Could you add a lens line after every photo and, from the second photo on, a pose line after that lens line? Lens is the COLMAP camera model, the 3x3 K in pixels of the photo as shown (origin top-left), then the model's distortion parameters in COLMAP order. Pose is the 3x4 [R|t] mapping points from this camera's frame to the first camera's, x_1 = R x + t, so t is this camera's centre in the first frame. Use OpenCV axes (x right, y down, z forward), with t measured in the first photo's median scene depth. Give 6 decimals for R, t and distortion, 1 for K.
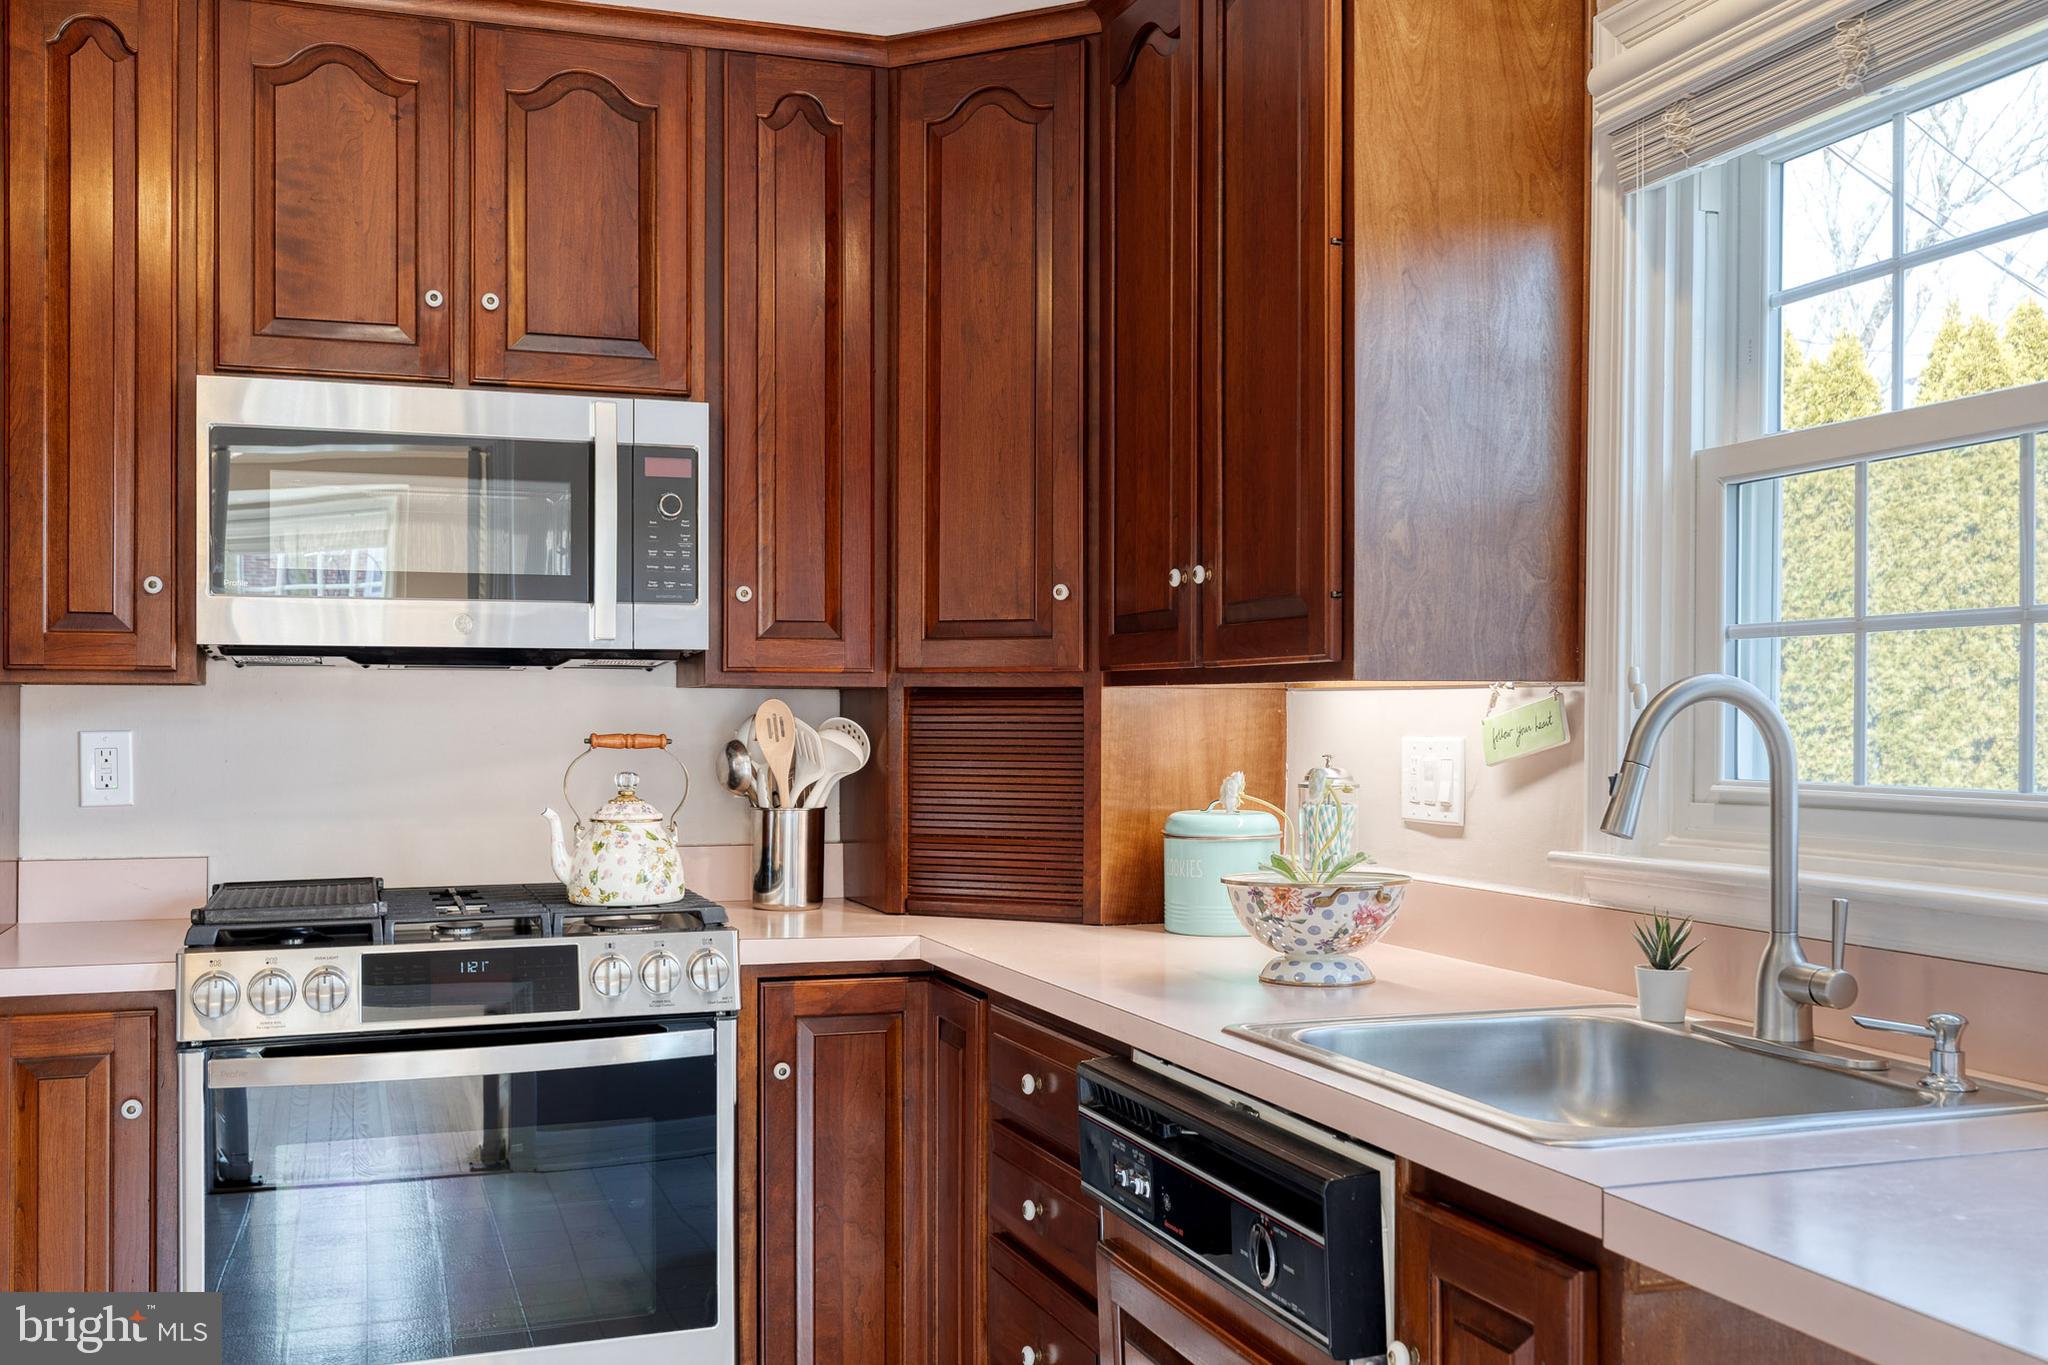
lens RADIAL K [[1958.4, 0, 1037.5], [0, 1958.4, 706.2], [0, 0, 1]] dist [0.013598, 0.000931]
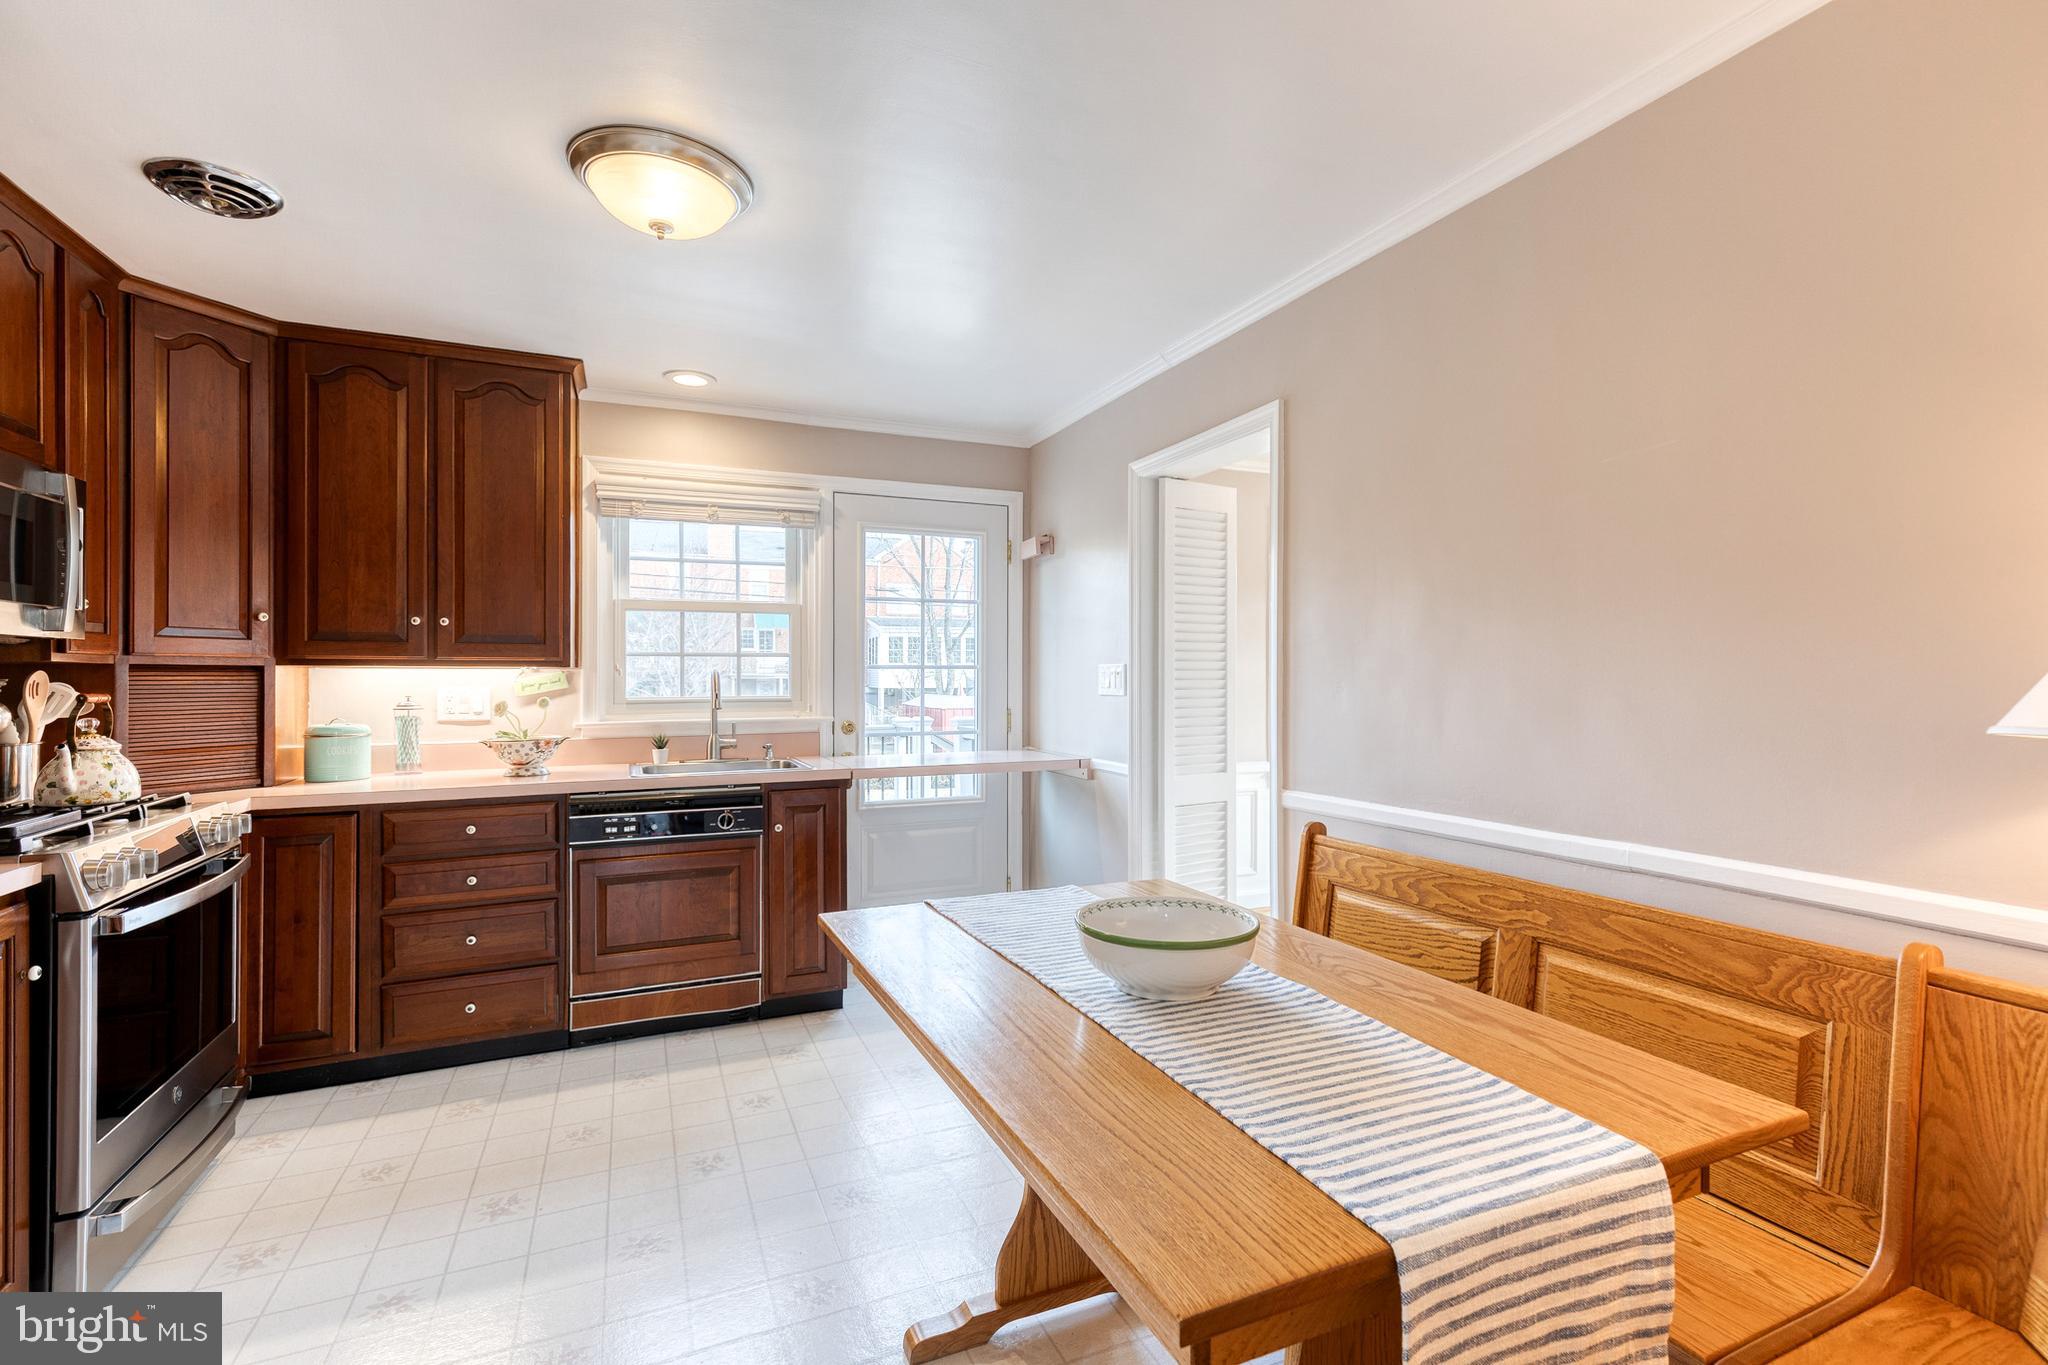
lens RADIAL K [[936.1, 0, 1041.9], [0, 936.1, 678.5], [0, 0, 1]] dist [0.006340, -0.001536]
pose [[-0.078704, -0.003480, 0.996892, -1.100523], [-0.001618, 0.999993, 0.003363, -0.001321], [-0.996897, -0.001348, -0.078709, 0.339355]]
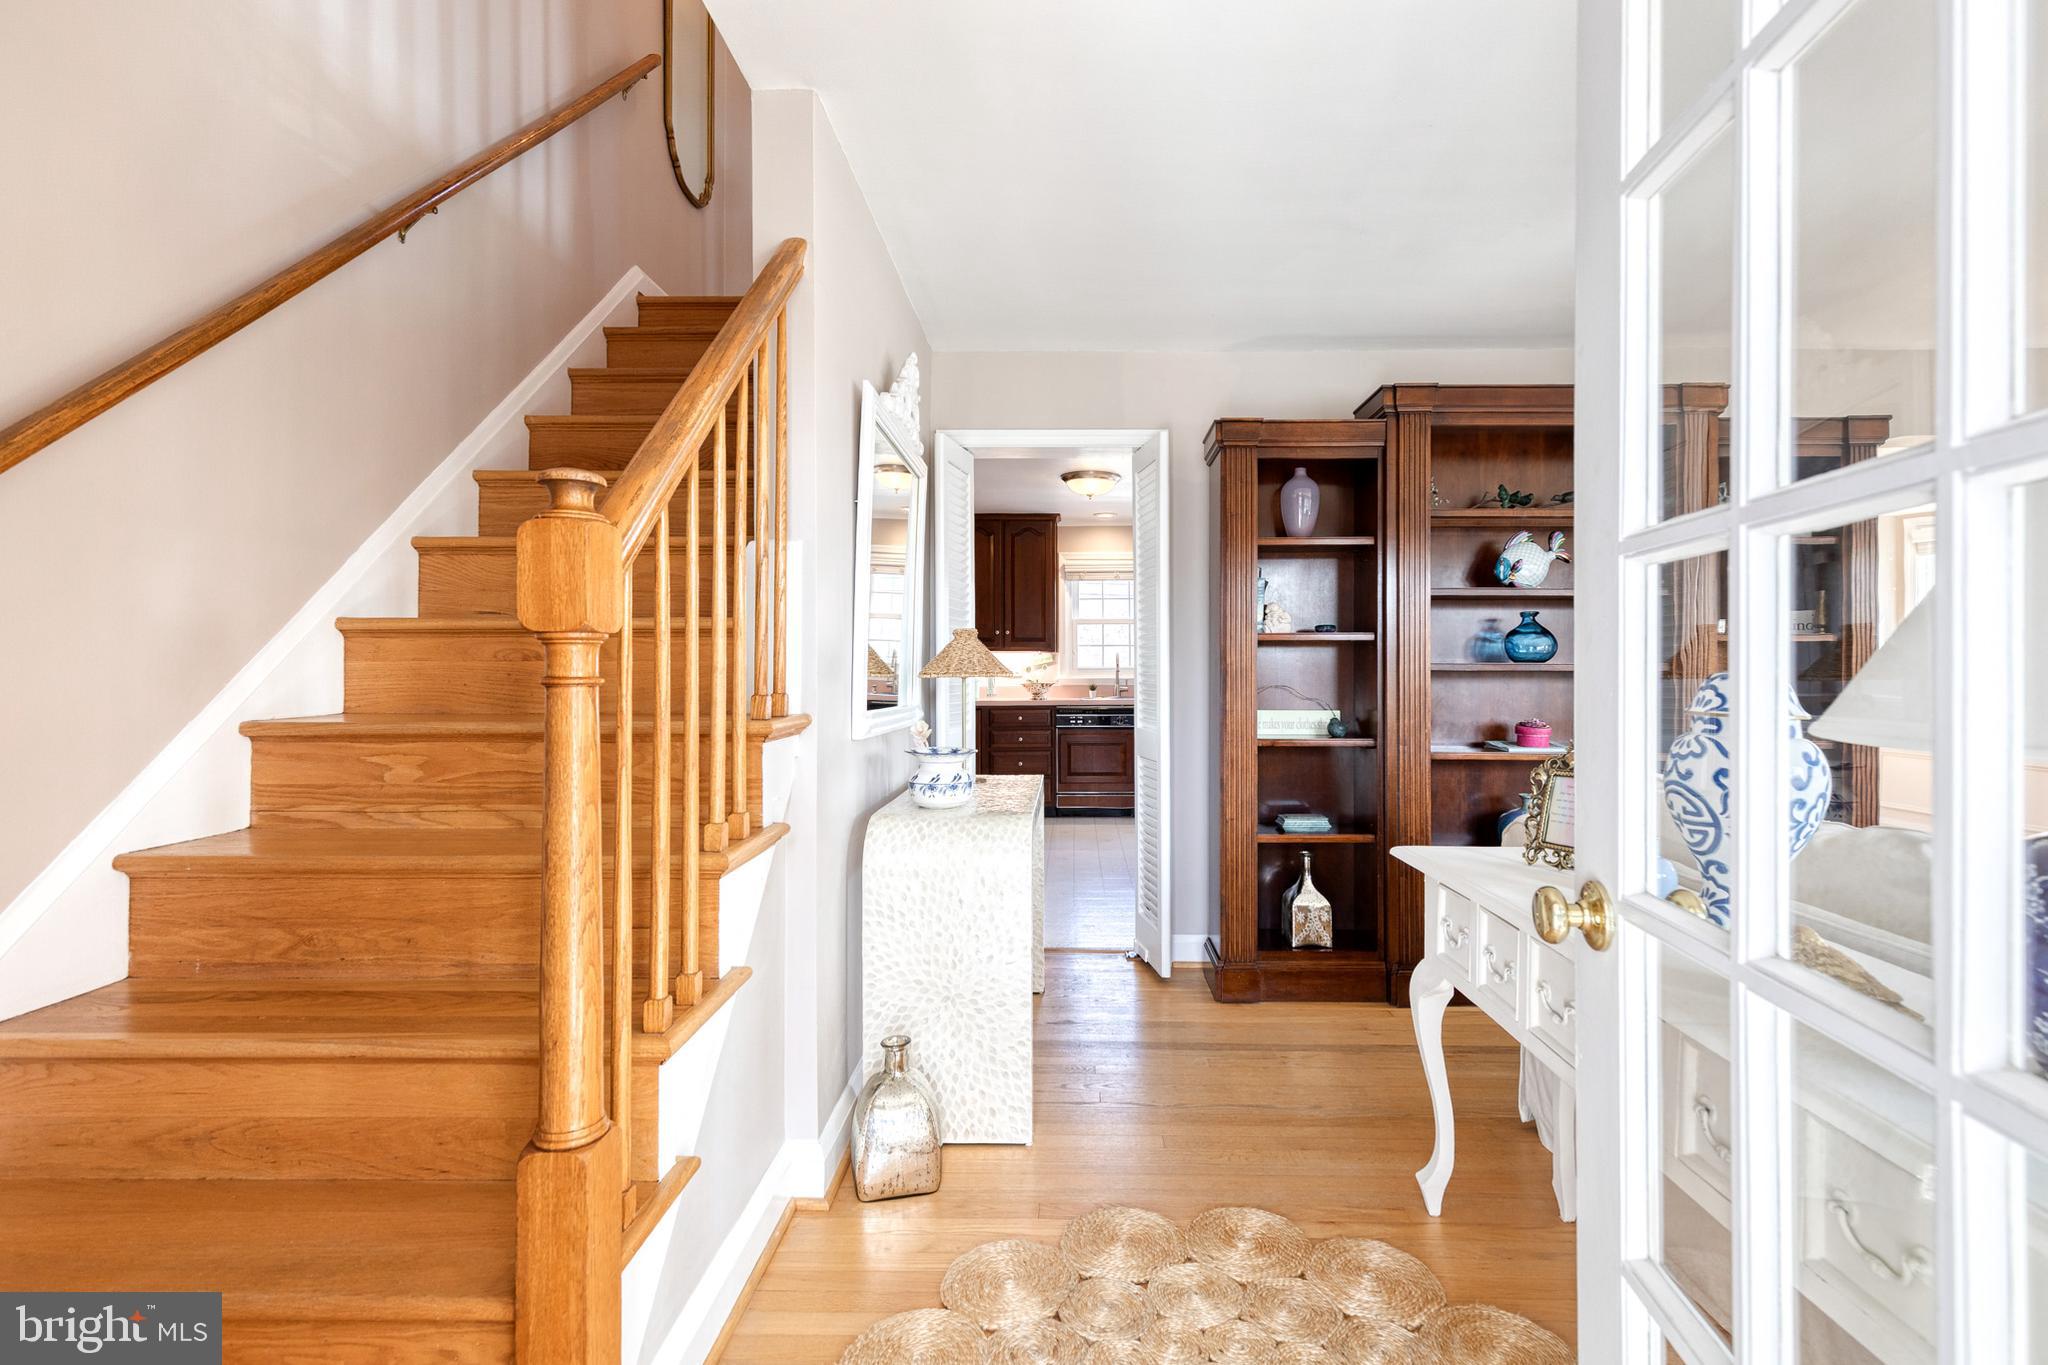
lens RADIAL K [[936.1, 0, 1041.9], [0, 936.1, 678.5], [0, 0, 1]] dist [0.006340, -0.001536]
pose [[0.362248, -0.005144, 0.932068, -2.362934], [0.002718, 0.999986, 0.004462, 0.054559], [-0.932078, 0.000918, 0.362257, -0.086469]]
